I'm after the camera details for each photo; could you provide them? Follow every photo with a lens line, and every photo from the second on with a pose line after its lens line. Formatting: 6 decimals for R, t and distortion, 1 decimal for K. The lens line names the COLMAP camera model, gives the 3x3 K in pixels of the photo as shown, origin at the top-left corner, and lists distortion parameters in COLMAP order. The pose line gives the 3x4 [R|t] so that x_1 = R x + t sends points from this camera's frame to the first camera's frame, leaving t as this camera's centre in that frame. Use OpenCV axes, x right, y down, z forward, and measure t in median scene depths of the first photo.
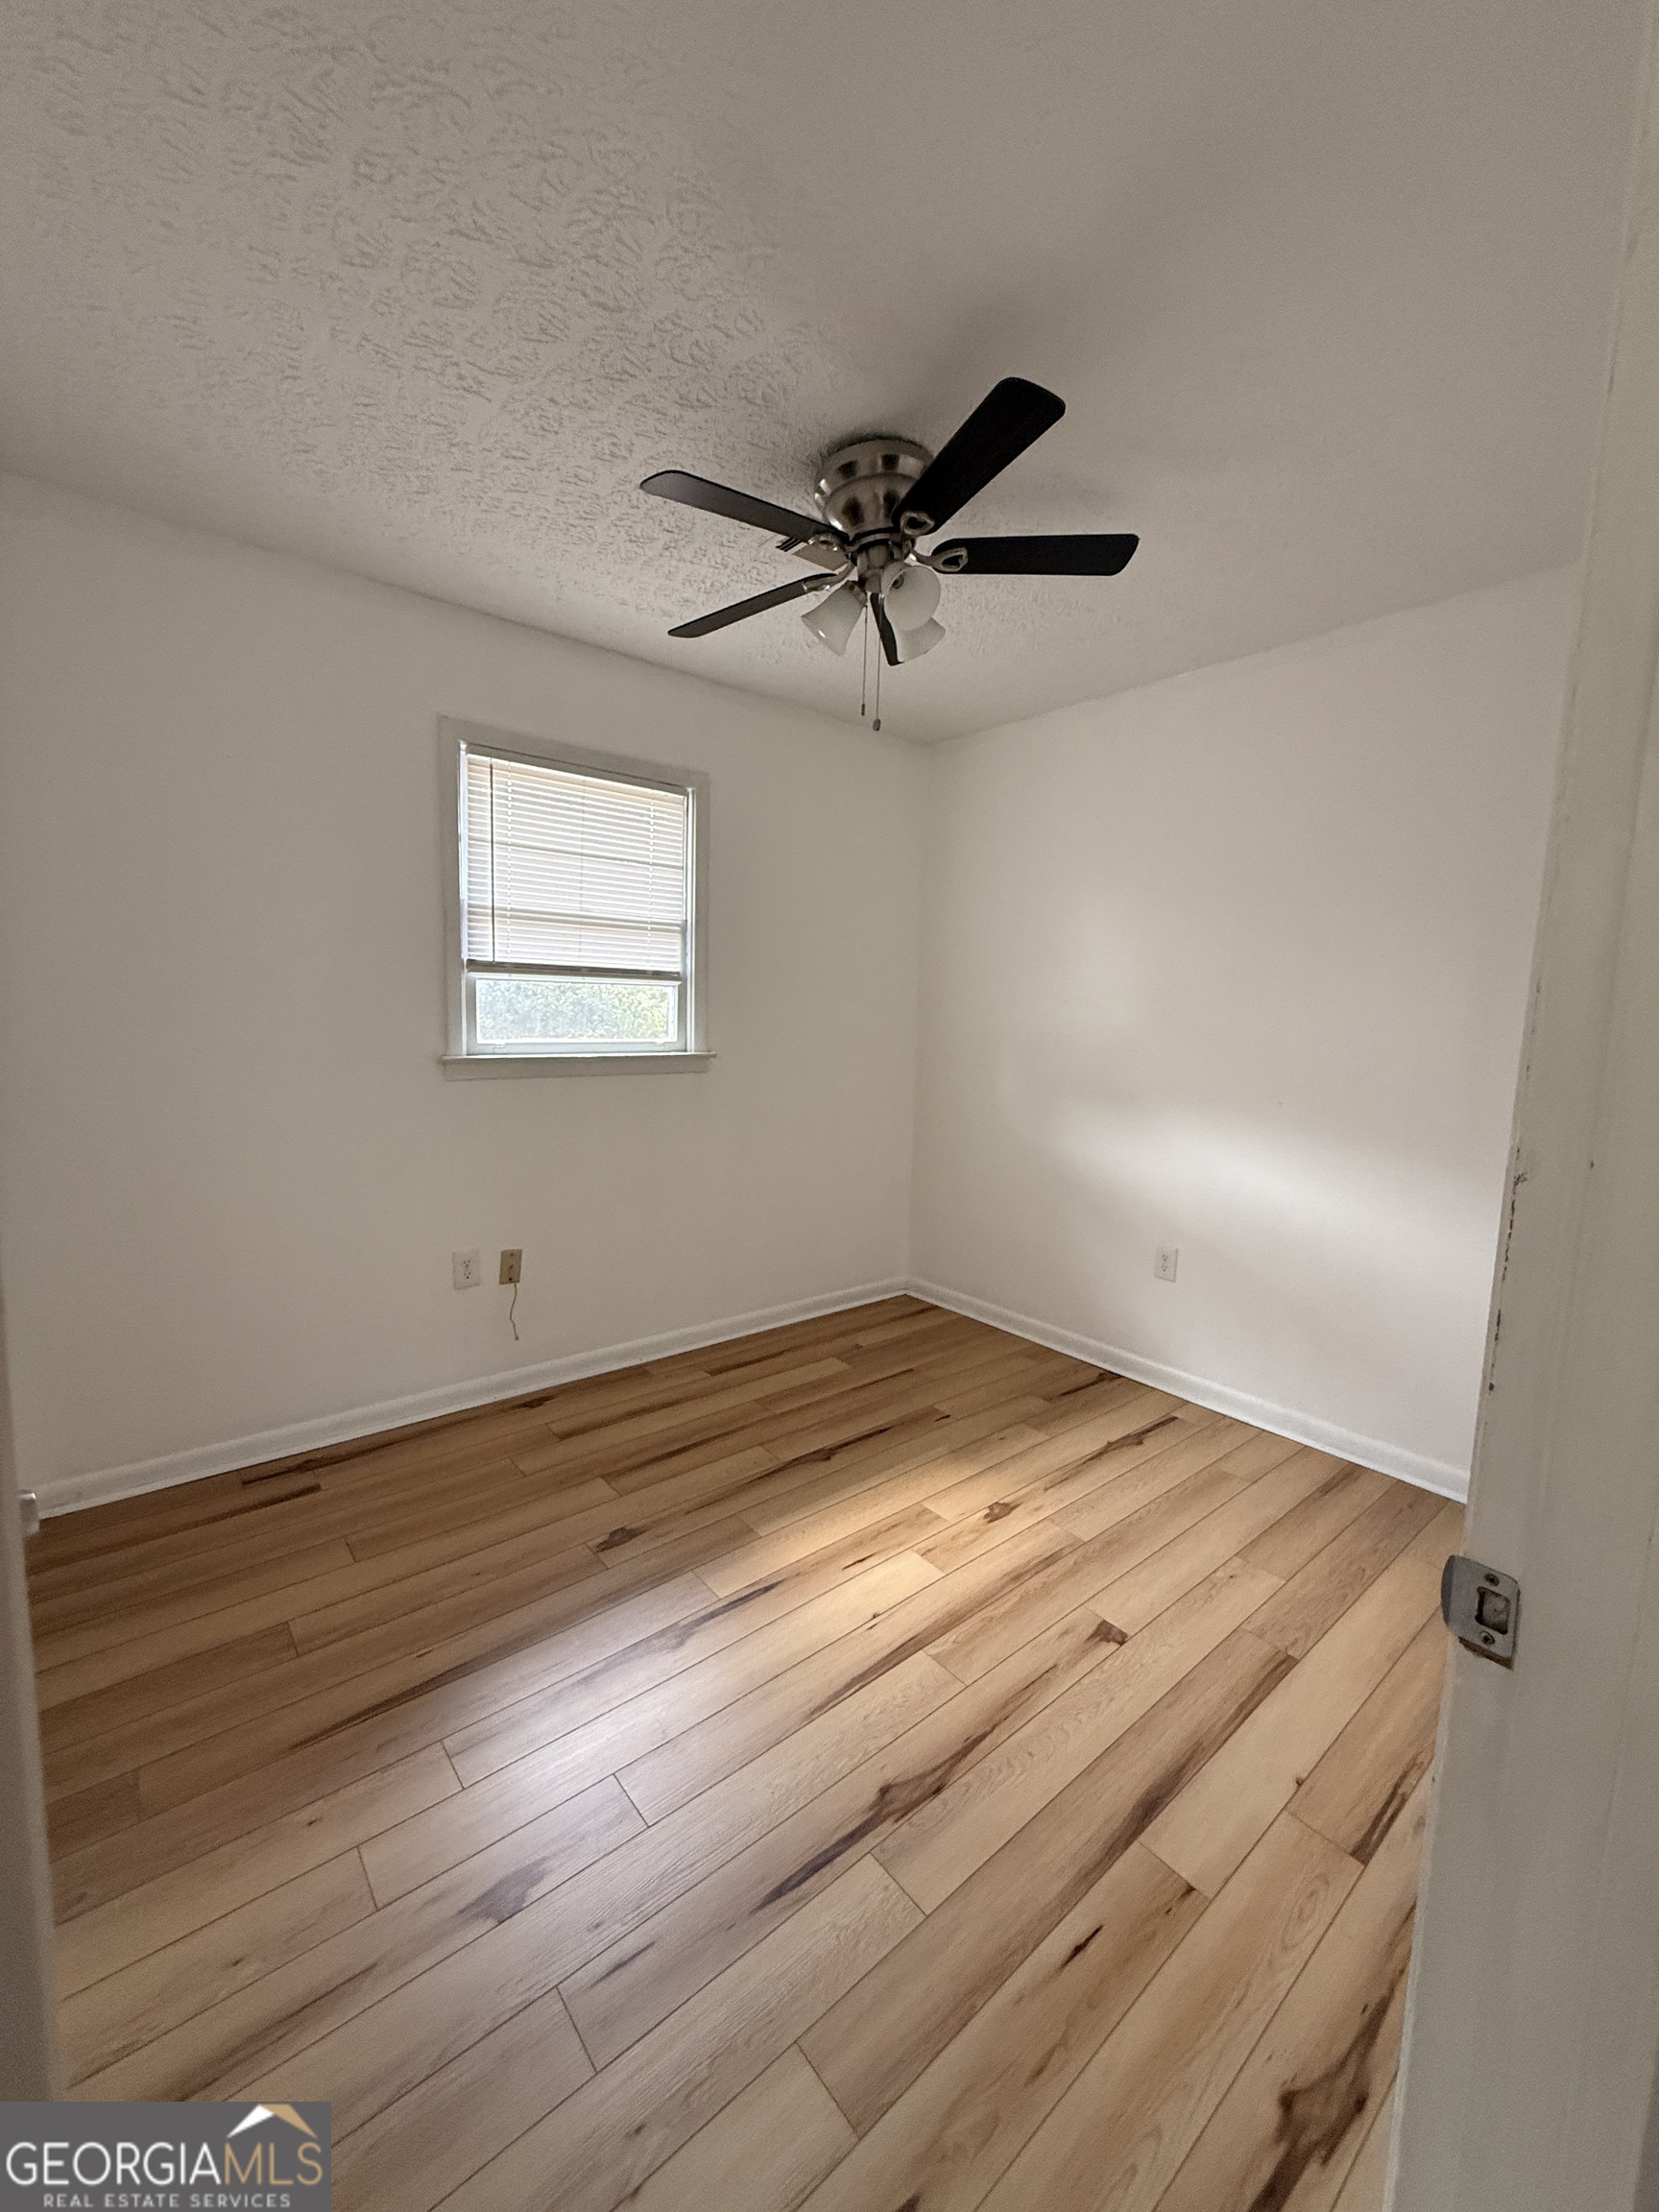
lens RADIAL K [[881.5, 0, 830.8], [0, 881.5, 1102.7], [0, 0, 1]] dist [-0.001446, -0.000111]
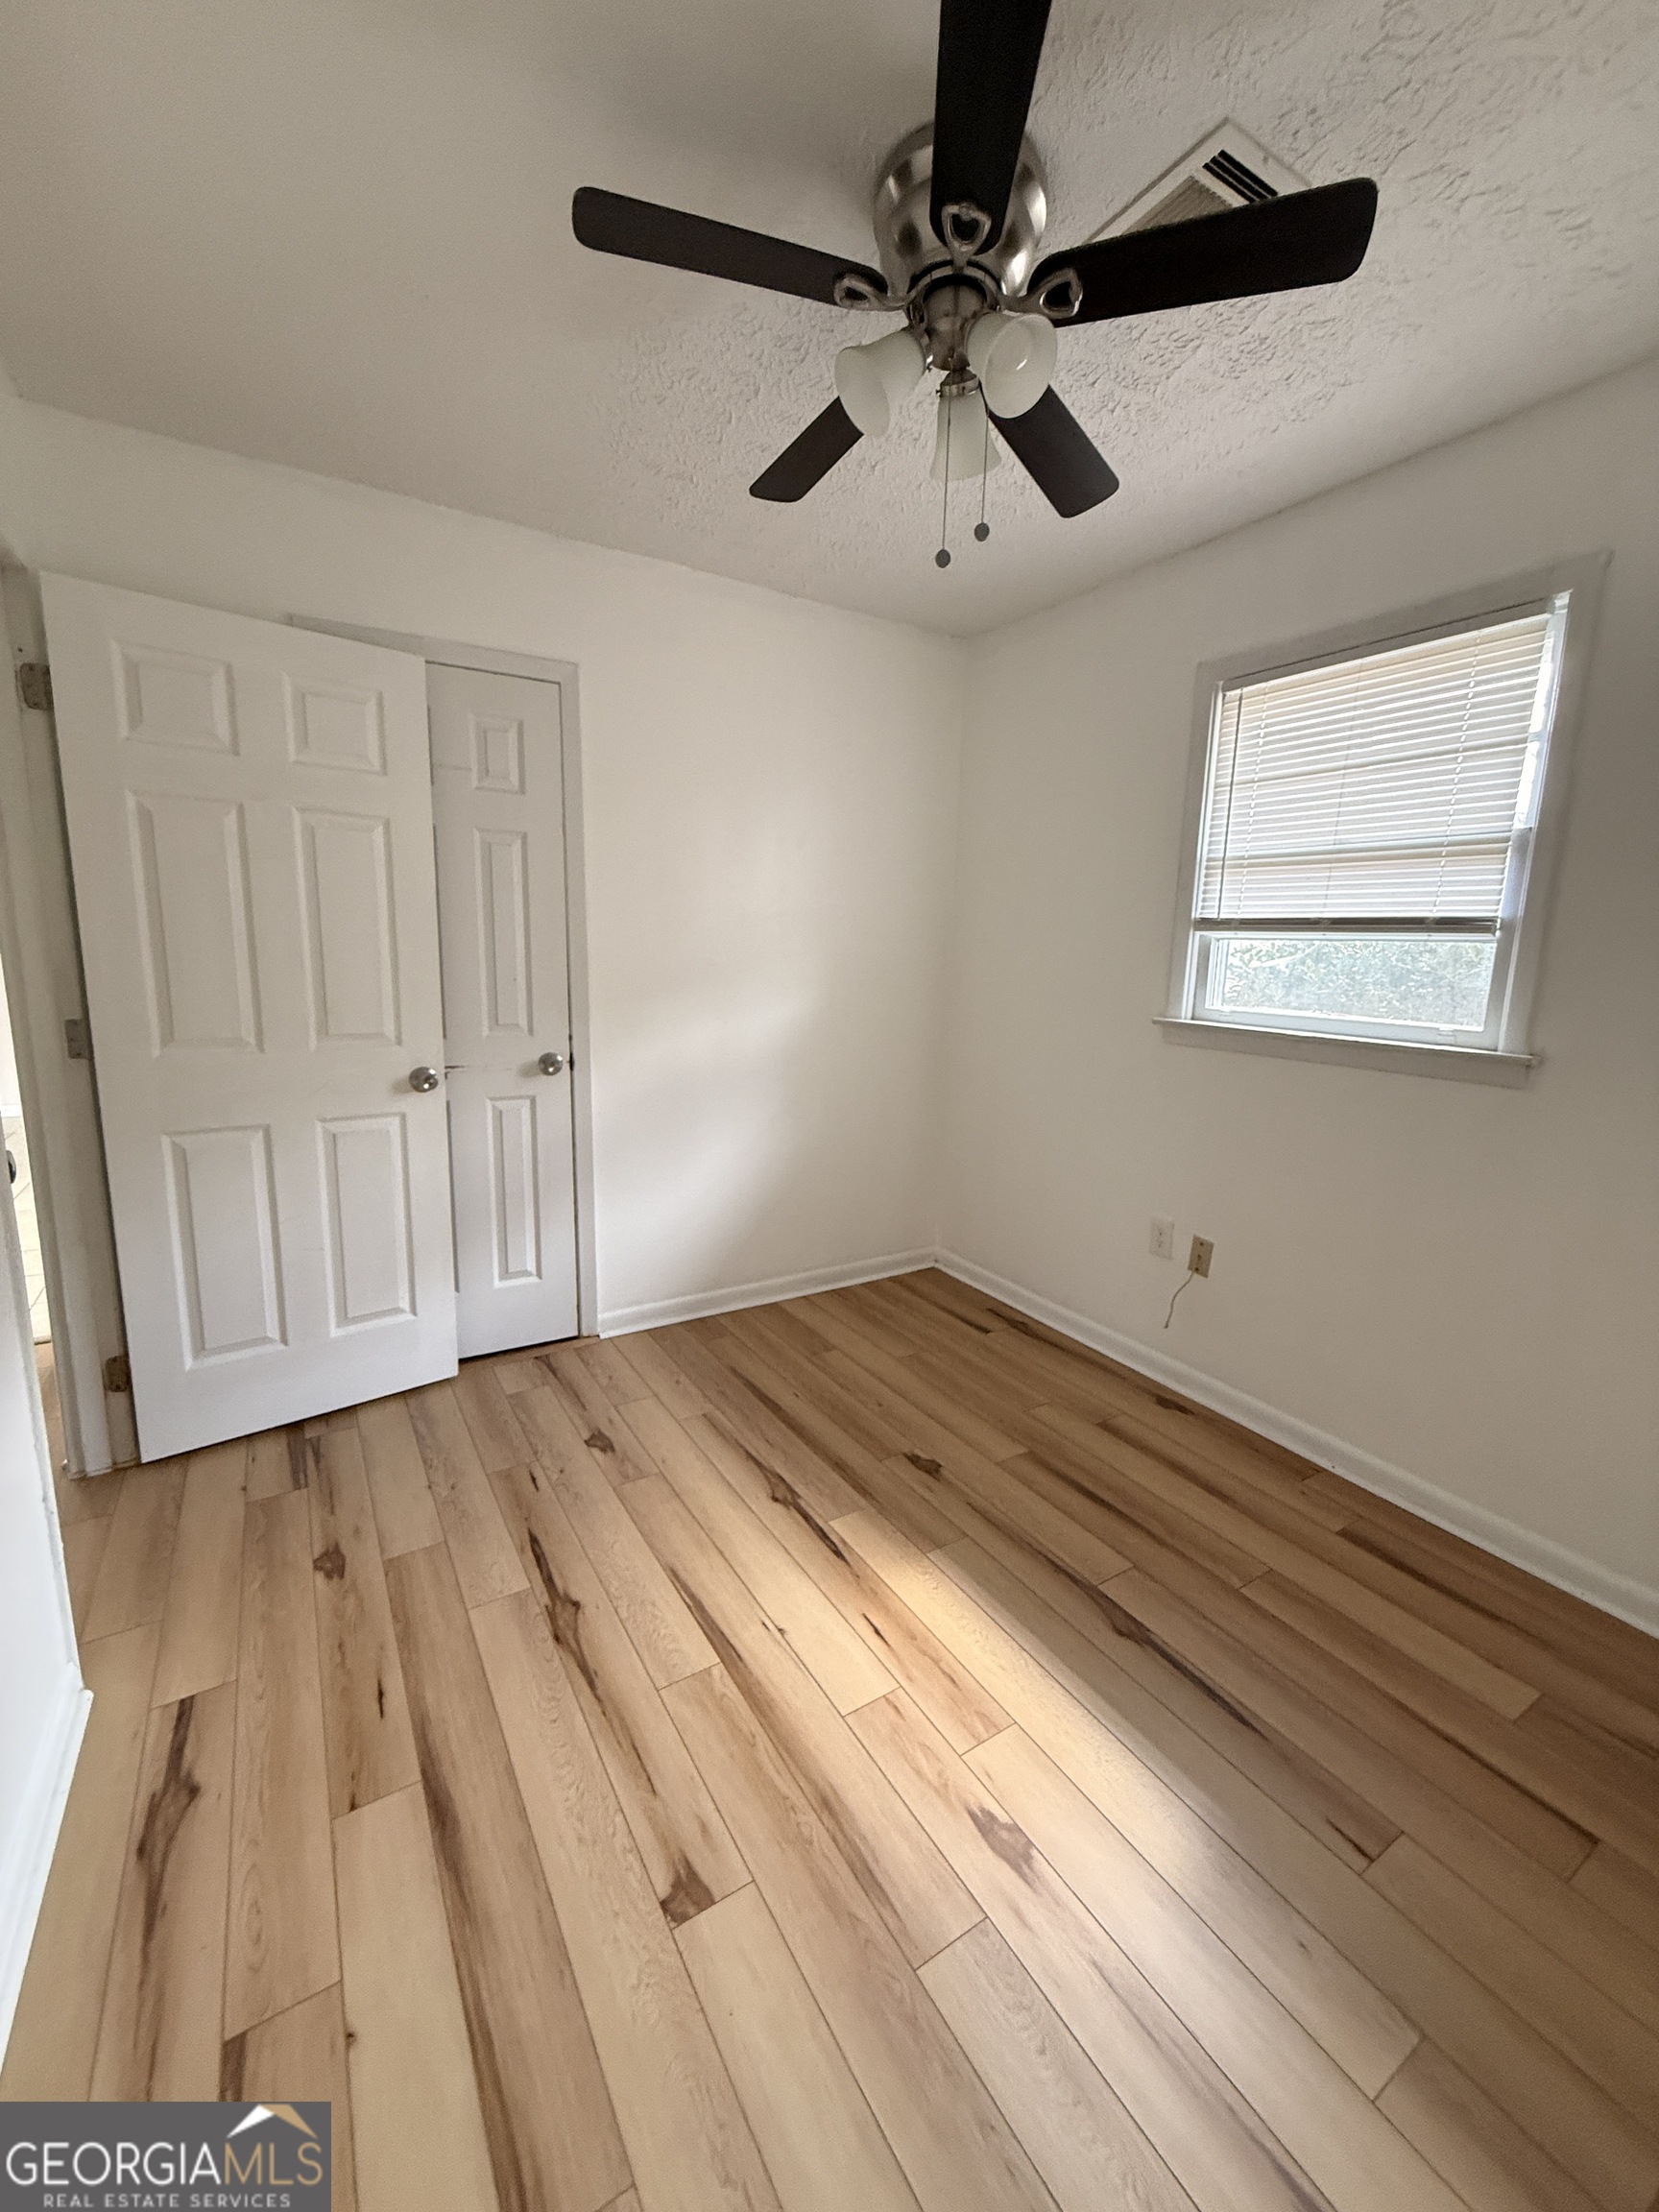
lens RADIAL K [[881.5, 0, 830.8], [0, 881.5, 1102.7], [0, 0, 1]] dist [-0.001446, -0.000111]
pose [[-0.136754, 0.143817, -0.980110, 0.654933], [-0.144151, 0.975984, 0.163325, -0.073218], [0.980061, 0.163619, -0.112739, 0.825072]]
